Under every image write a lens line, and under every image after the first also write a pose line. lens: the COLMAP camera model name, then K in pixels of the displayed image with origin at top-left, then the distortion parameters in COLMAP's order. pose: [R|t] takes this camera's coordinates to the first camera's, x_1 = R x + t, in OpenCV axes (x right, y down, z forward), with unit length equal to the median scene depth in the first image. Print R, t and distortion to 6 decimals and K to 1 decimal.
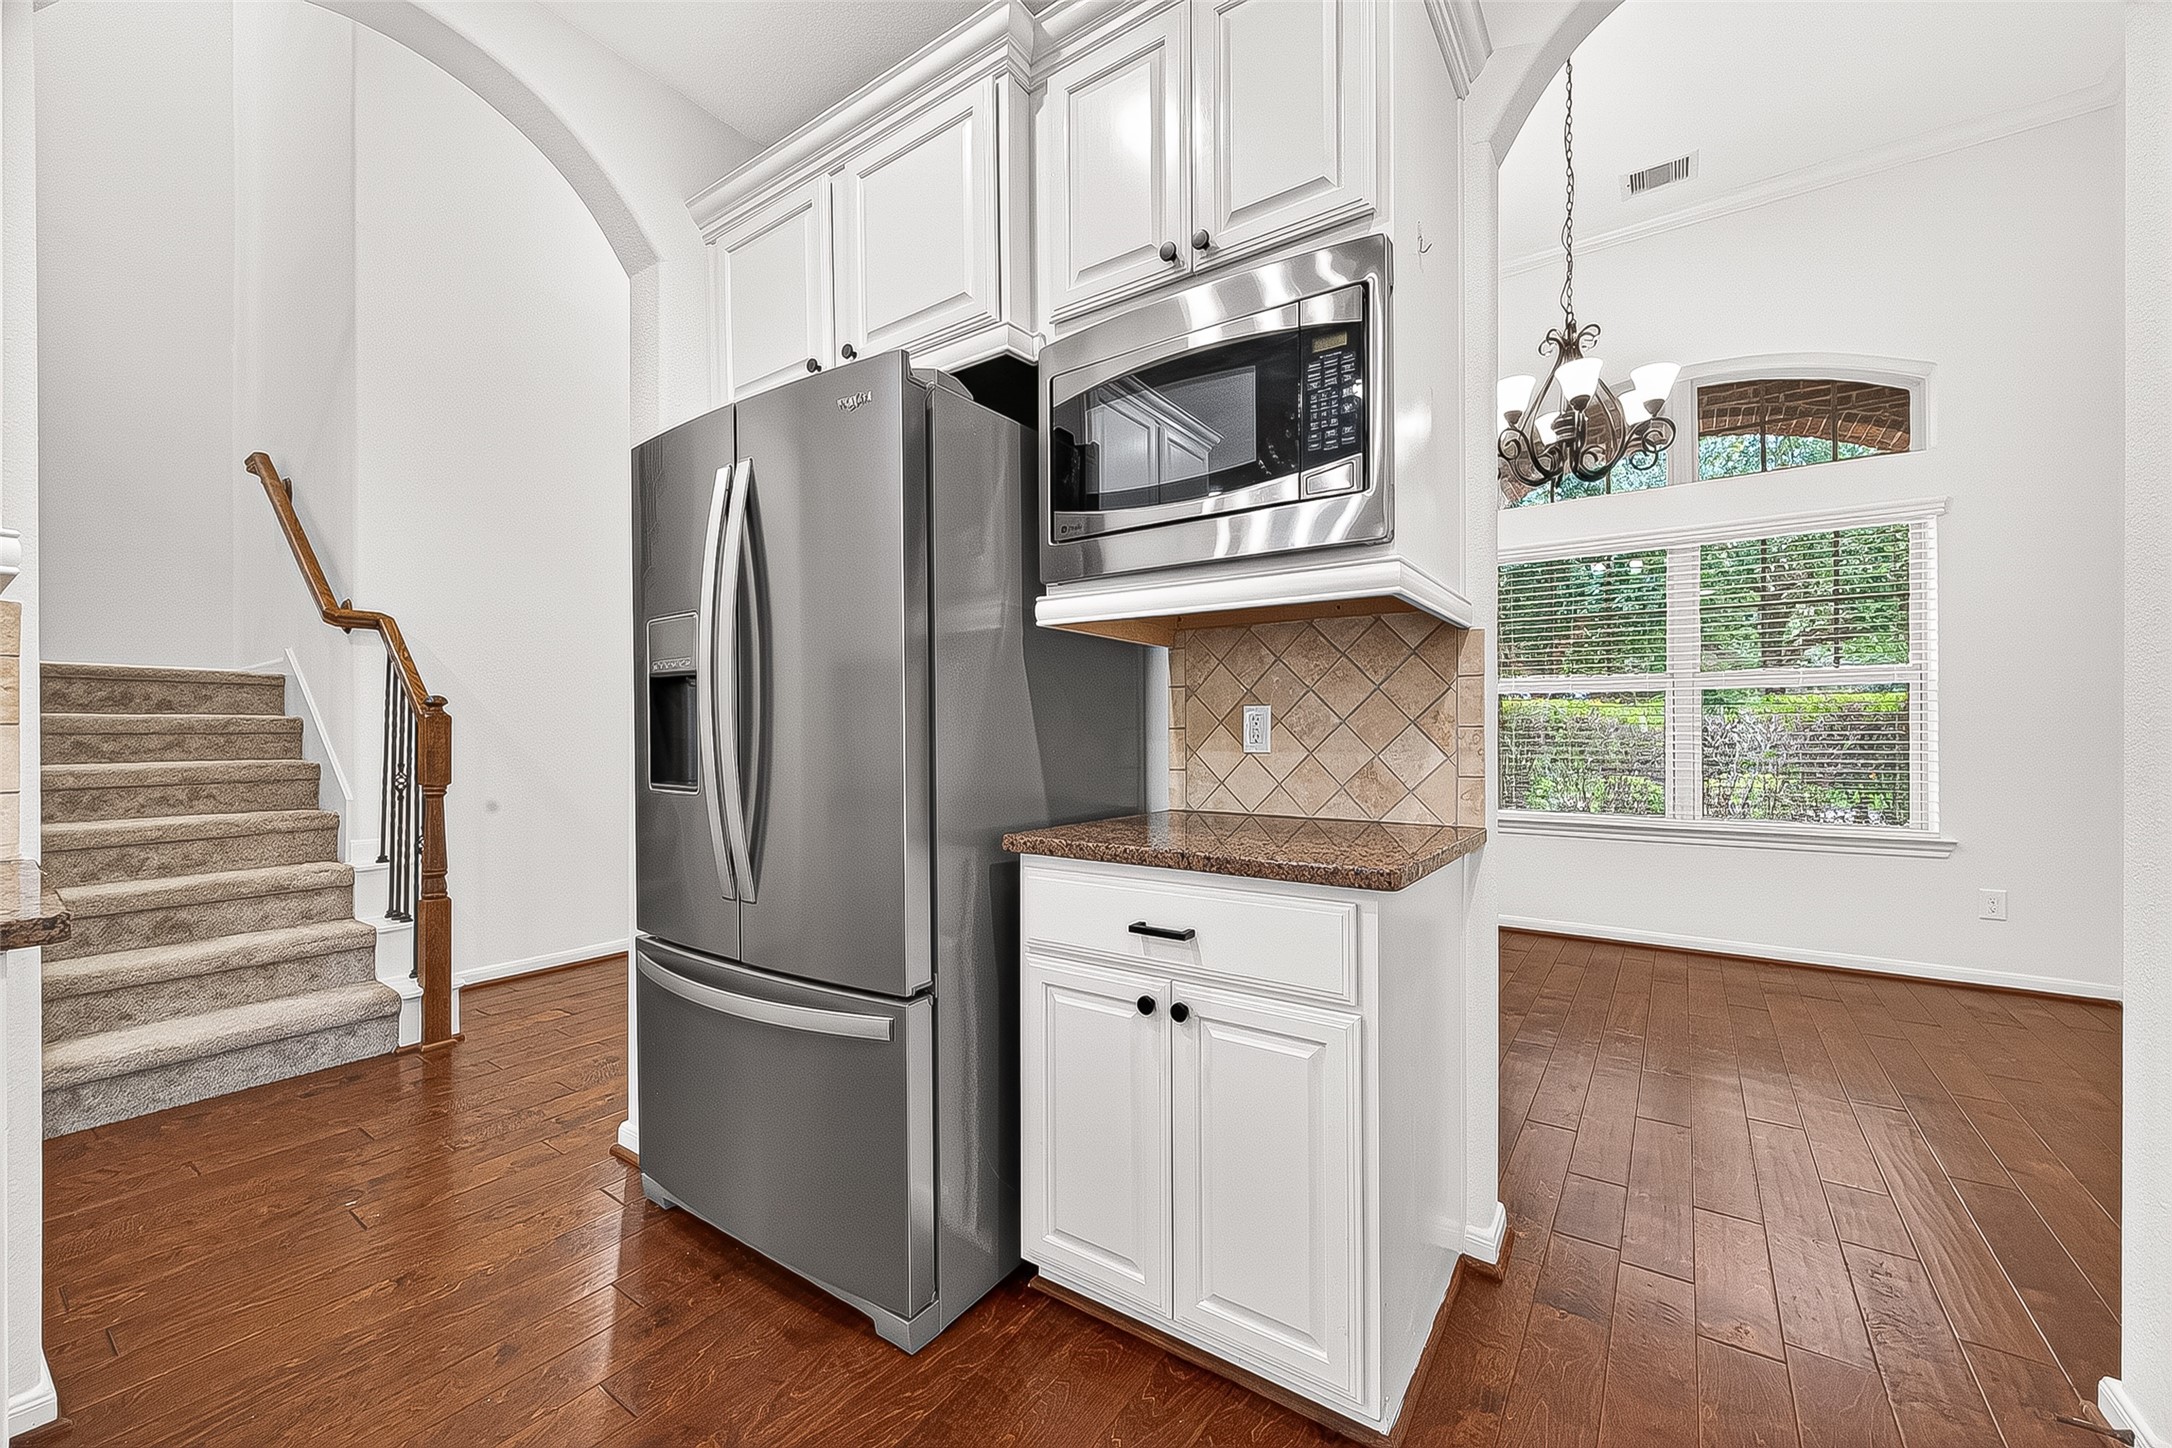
lens RADIAL K [[843.2, 0, 1091.1], [0, 843.2, 729.6], [0, 0, 1]] dist [0.002009, -0.000038]
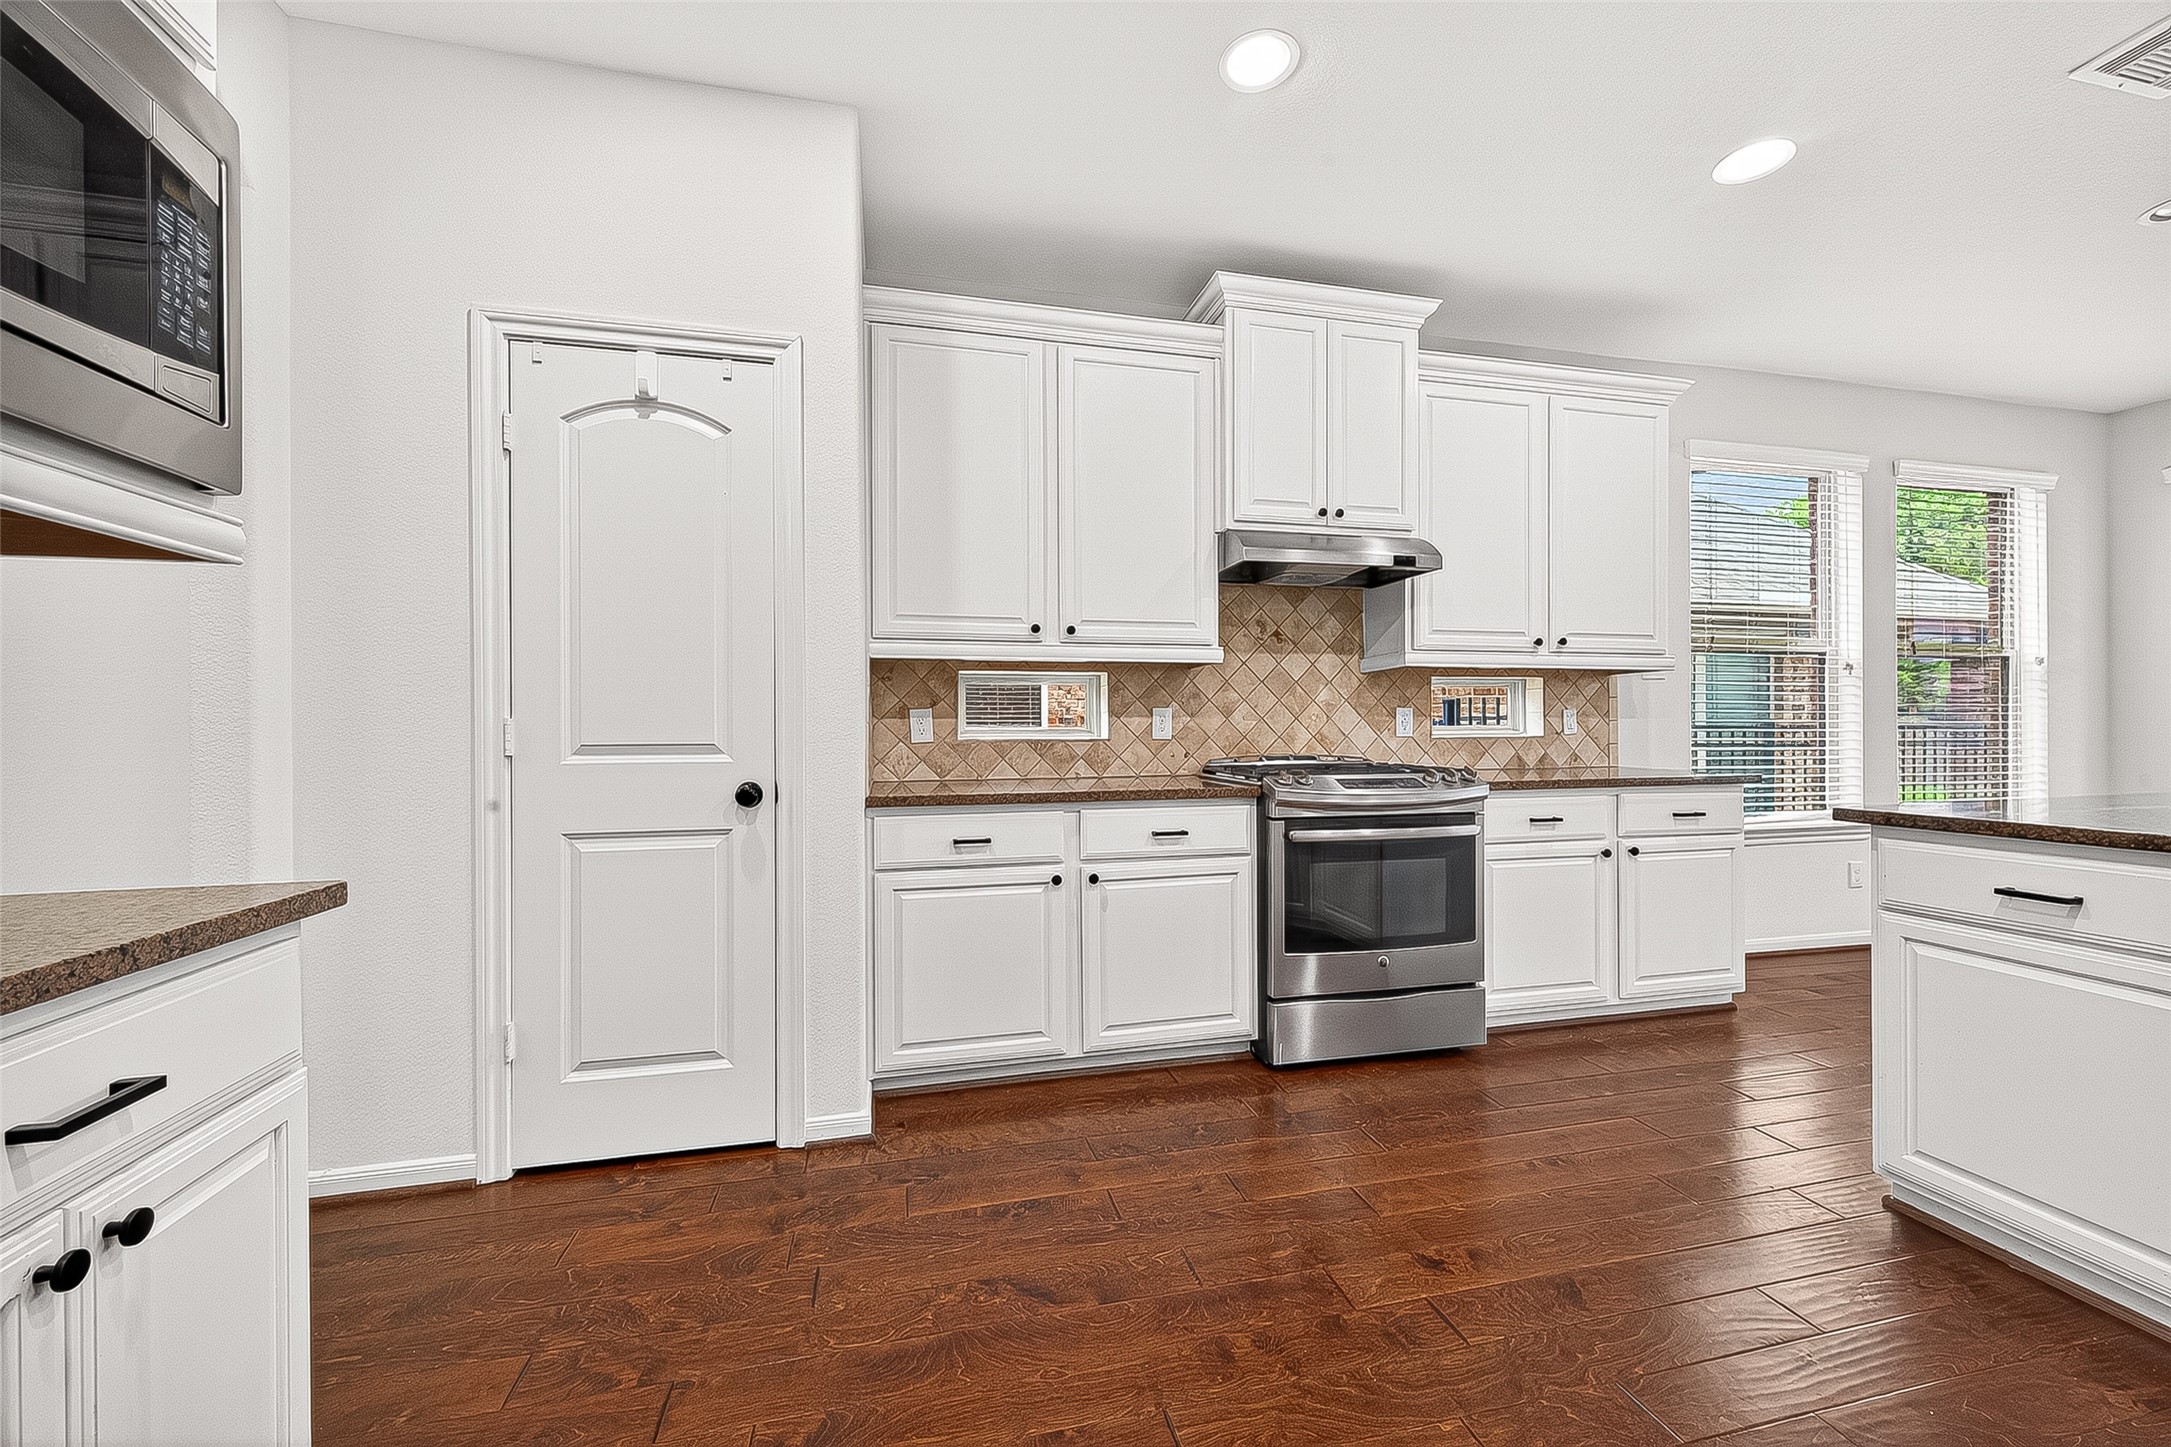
lens RADIAL K [[836.9, 0, 1090.3], [0, 836.9, 728.6], [0, 0, 1]] dist [0.009298, -0.003435]
pose [[-0.748743, 0.006609, 0.662827, -0.618551], [0.008596, 0.999963, -0.000260, 0.004894], [-0.662805, 0.005503, -0.748772, 0.815574]]
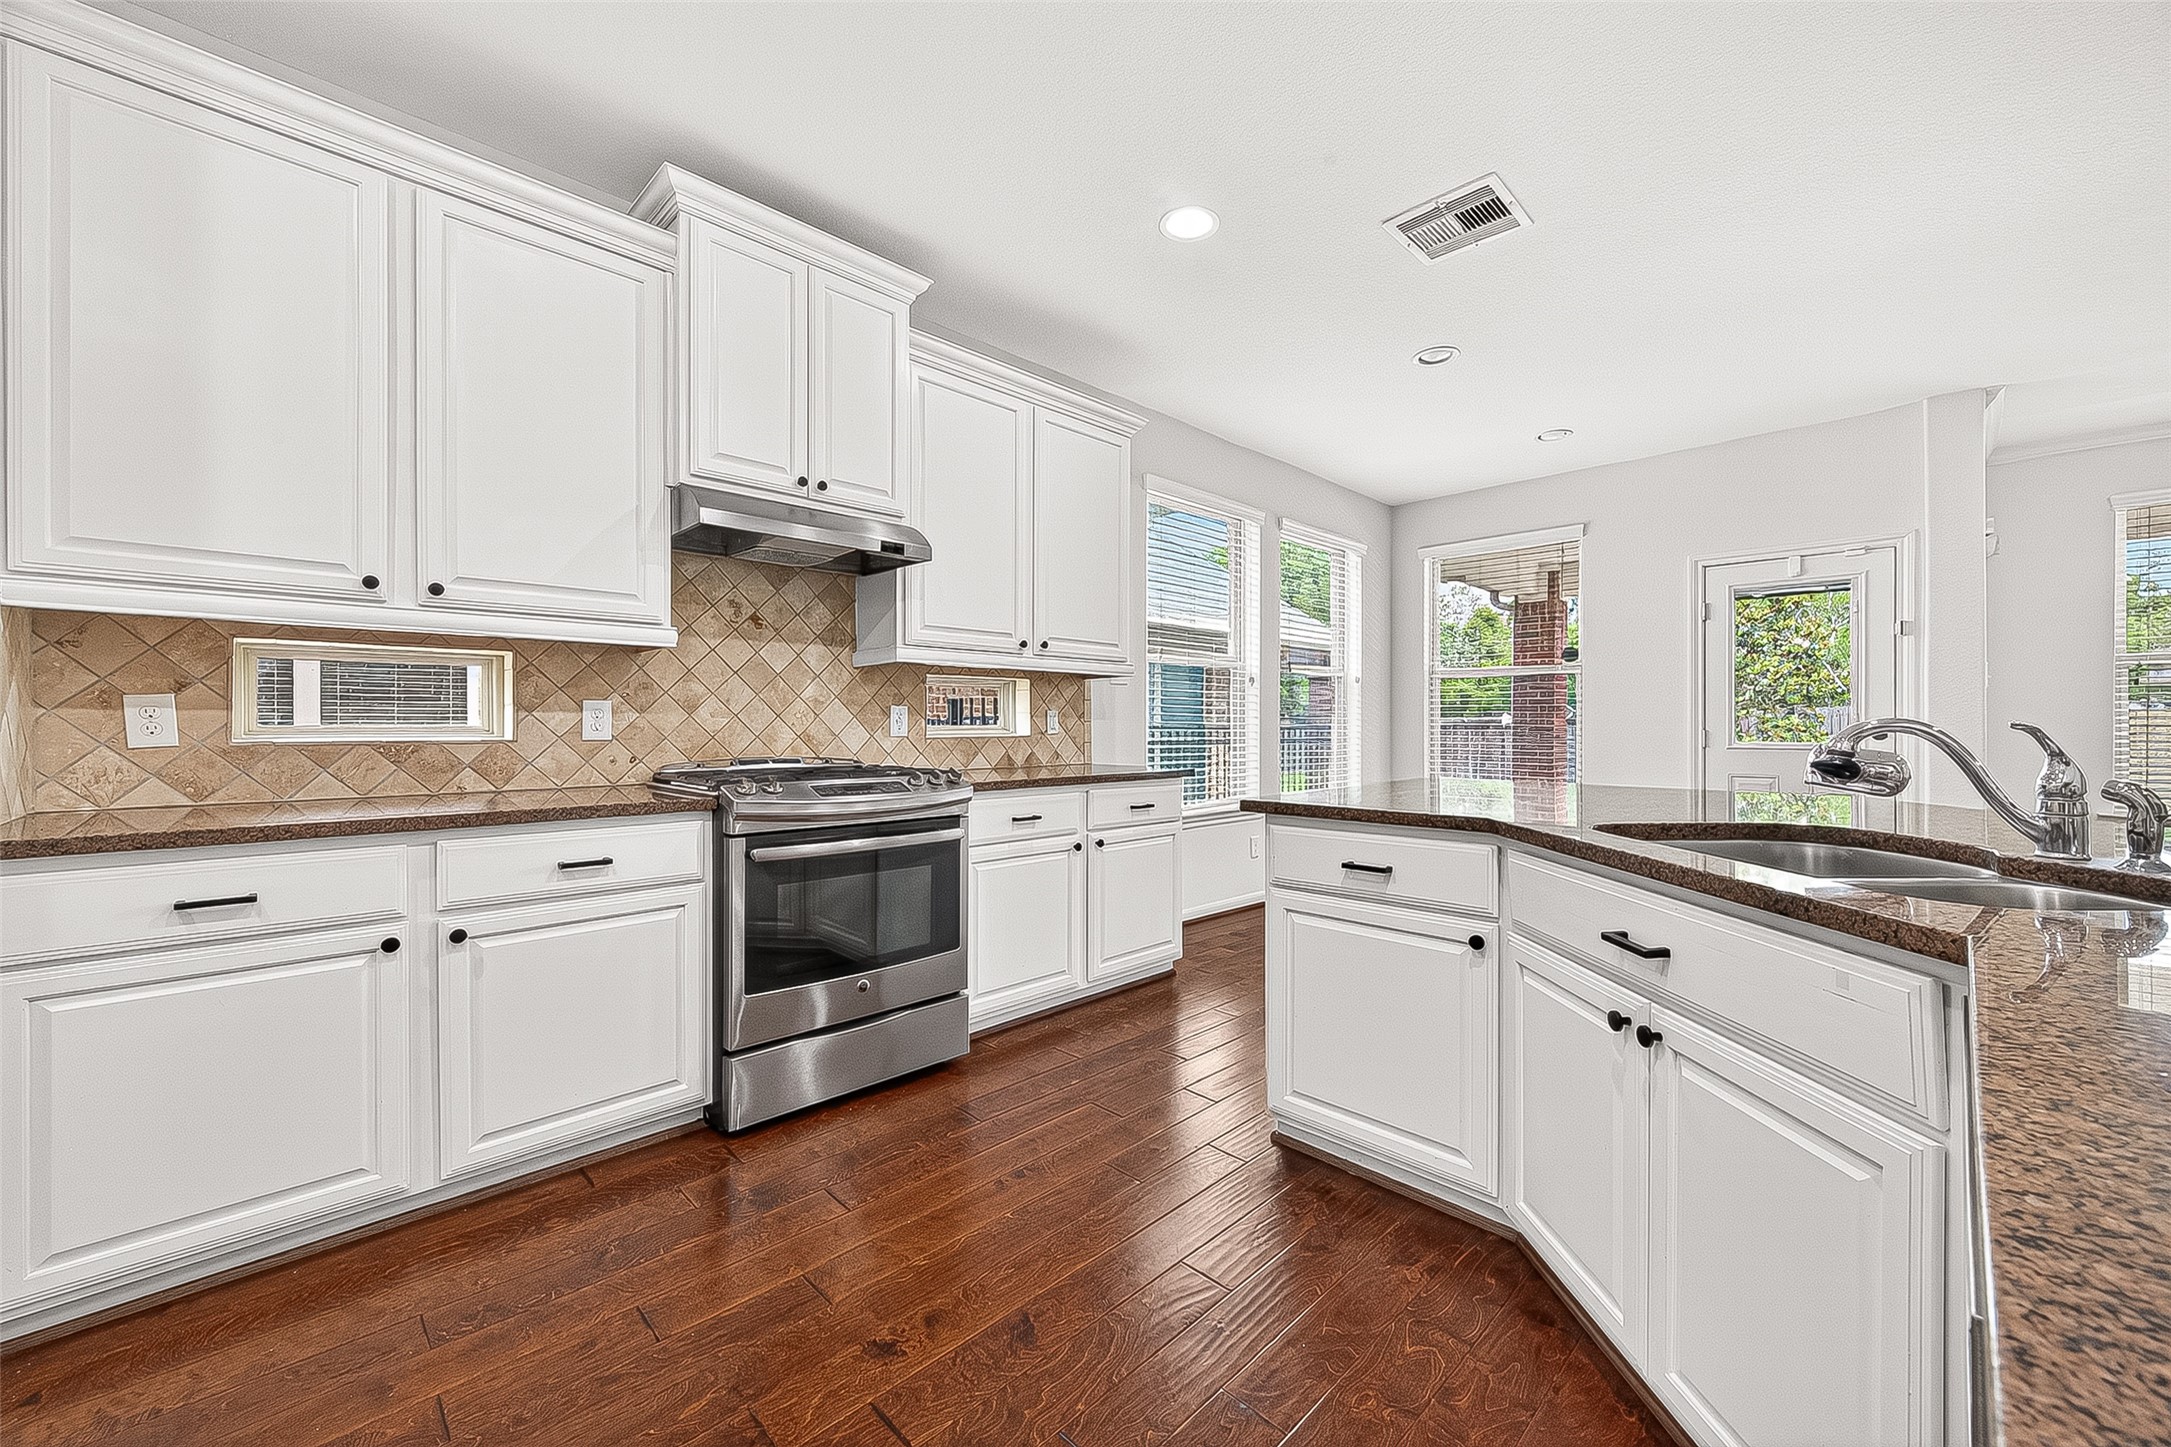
lens RADIAL K [[842.8, 0, 1090.6], [0, 842.8, 729.1], [0, 0, 1]] dist [0.002009, -0.000038]
pose [[-0.983928, 0.002320, 0.178549, -0.620831], [0.003240, 0.999983, 0.004860, 0.005412], [-0.178535, 0.005360, -0.983919, 0.607422]]
